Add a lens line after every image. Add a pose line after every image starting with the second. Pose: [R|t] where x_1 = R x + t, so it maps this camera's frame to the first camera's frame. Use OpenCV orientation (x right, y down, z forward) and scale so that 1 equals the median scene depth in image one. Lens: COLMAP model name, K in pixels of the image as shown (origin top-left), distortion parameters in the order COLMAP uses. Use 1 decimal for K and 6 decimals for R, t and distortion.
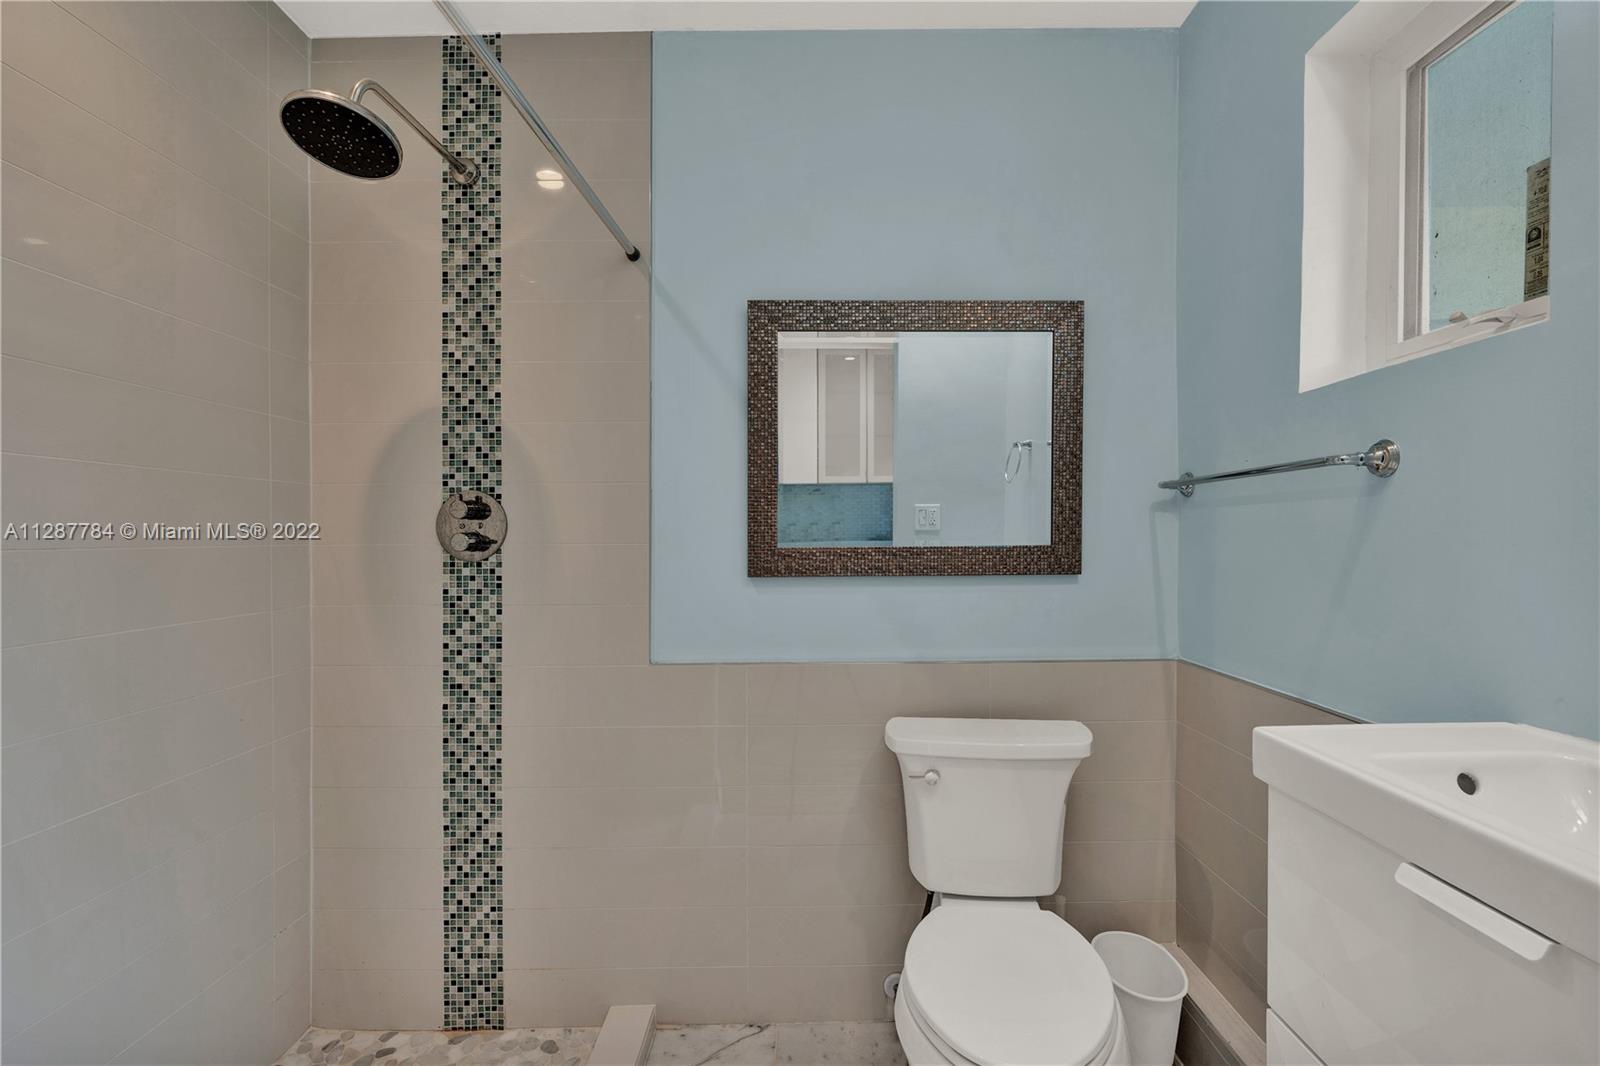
lens RADIAL K [[734.9, 0, 807.1], [0, 734.9, 533.8], [0, 0, 1]] dist [-0.014851, 0.006551]
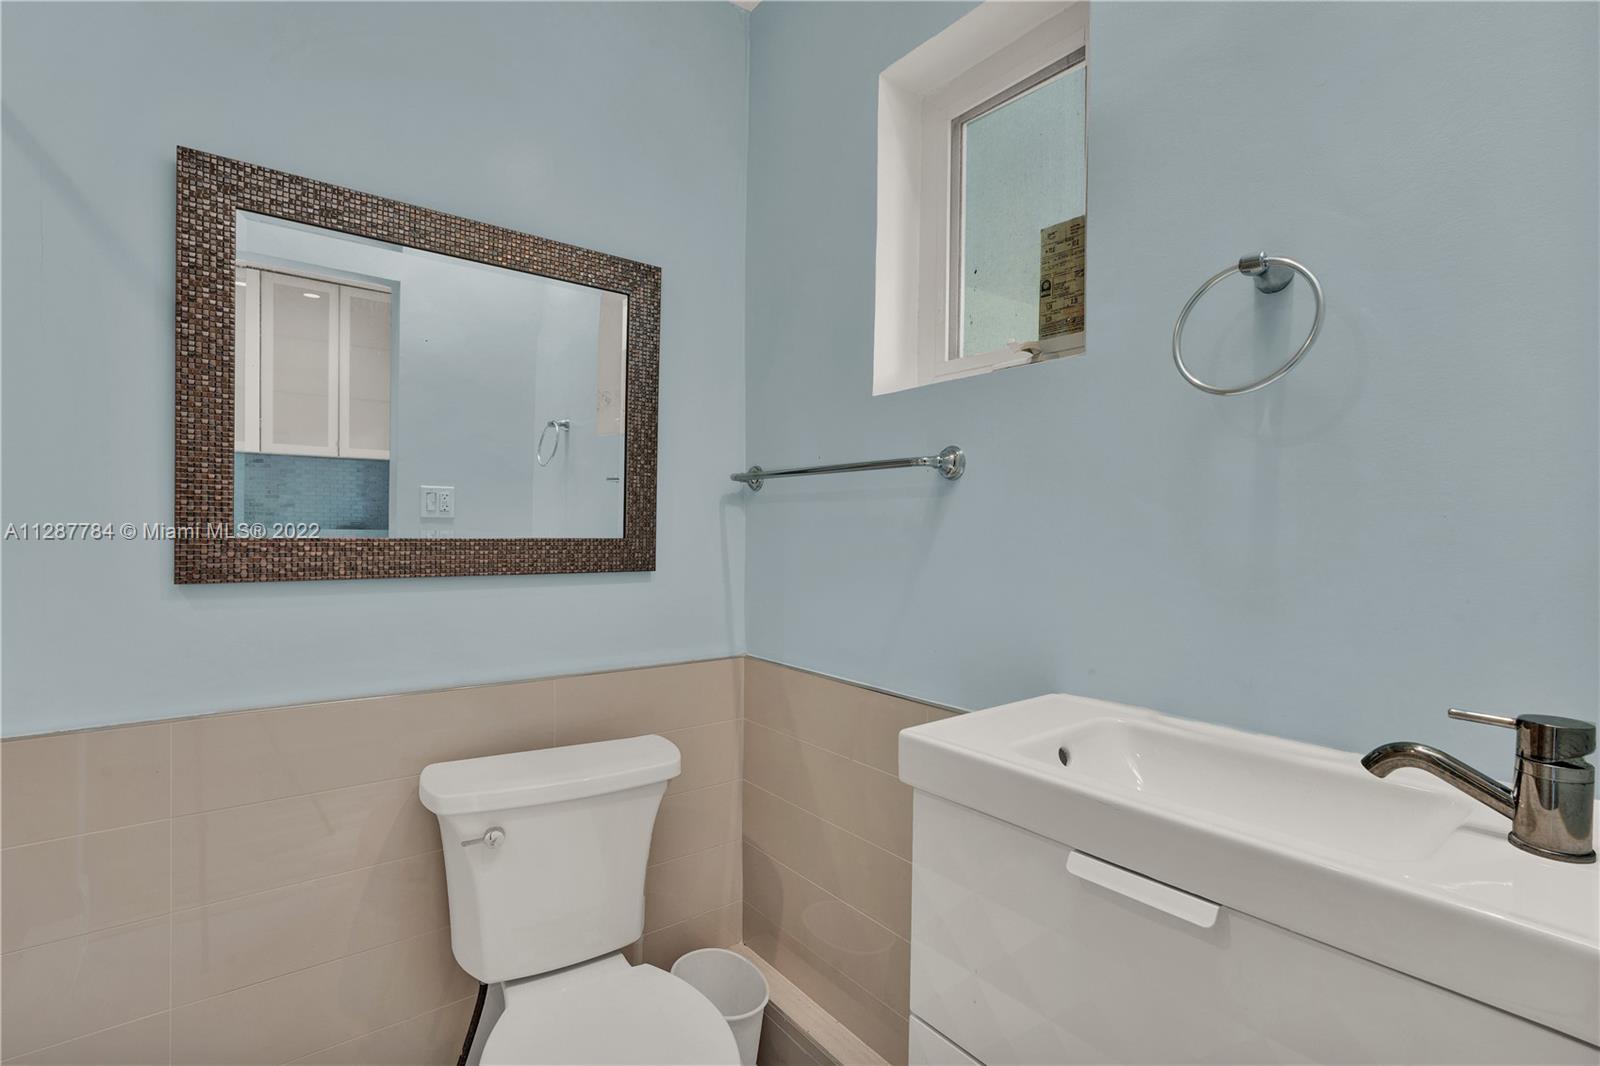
lens RADIAL K [[734.9, 0, 785.3], [0, 734.9, 543.2], [0, 0, 1]] dist [-0.014851, 0.006551]
pose [[0.786341, 0.005104, 0.617771, -0.060691], [-0.019204, 0.999685, 0.016184, 0.003505], [-0.617494, -0.024589, 0.786191, 0.195981]]
